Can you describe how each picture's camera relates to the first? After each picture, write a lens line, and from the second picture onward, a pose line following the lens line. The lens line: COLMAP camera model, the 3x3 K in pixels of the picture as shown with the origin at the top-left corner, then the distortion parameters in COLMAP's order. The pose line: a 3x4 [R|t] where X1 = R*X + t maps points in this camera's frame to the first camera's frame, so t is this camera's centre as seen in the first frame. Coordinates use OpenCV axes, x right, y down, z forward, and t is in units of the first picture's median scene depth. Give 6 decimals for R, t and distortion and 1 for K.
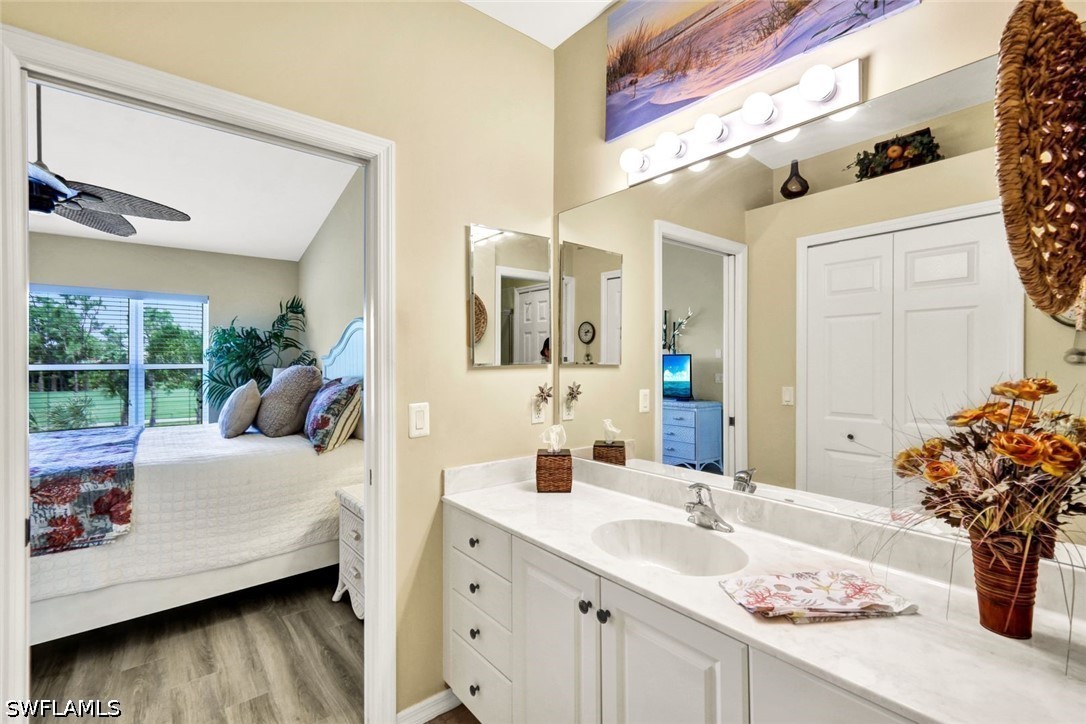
lens RADIAL K [[489.8, 0, 540.4], [0, 489.8, 357.3], [0, 0, 1]] dist [0.024291, -0.000144]
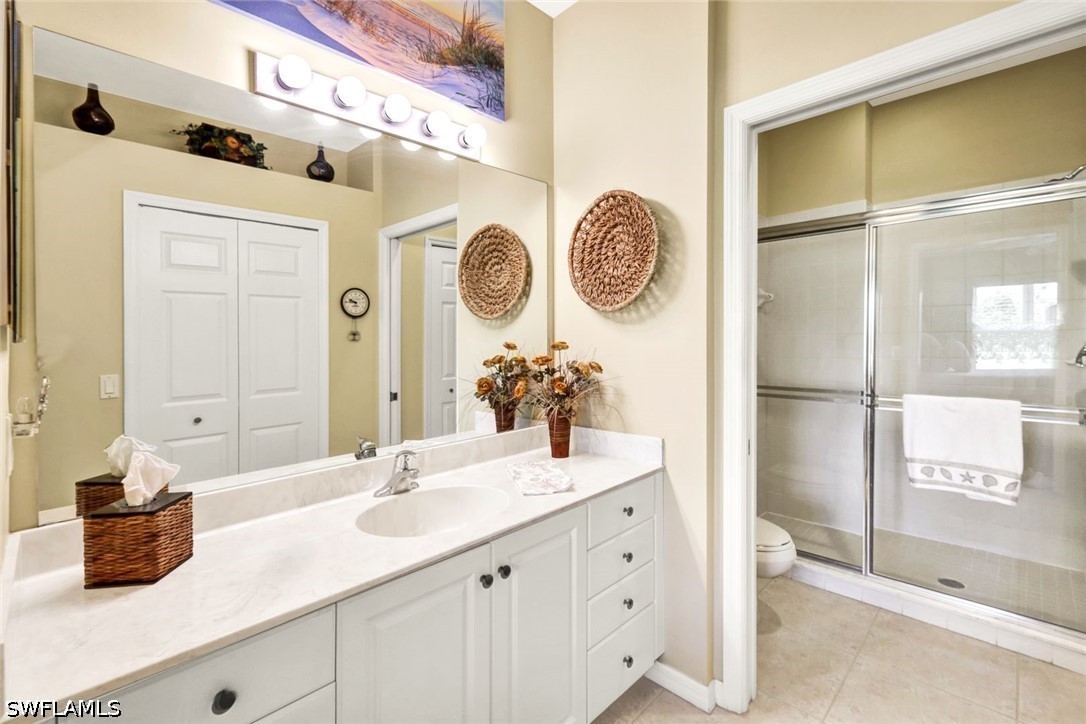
lens RADIAL K [[481.1, 0, 551.6], [0, 481.1, 345.2], [0, 0, 1]] dist [0.022239, -0.000020]
pose [[-0.103330, -0.008285, 0.994613, -0.652647], [0.011734, 0.999886, 0.009548, 0.026185], [-0.994578, 0.012658, -0.103221, 0.726840]]
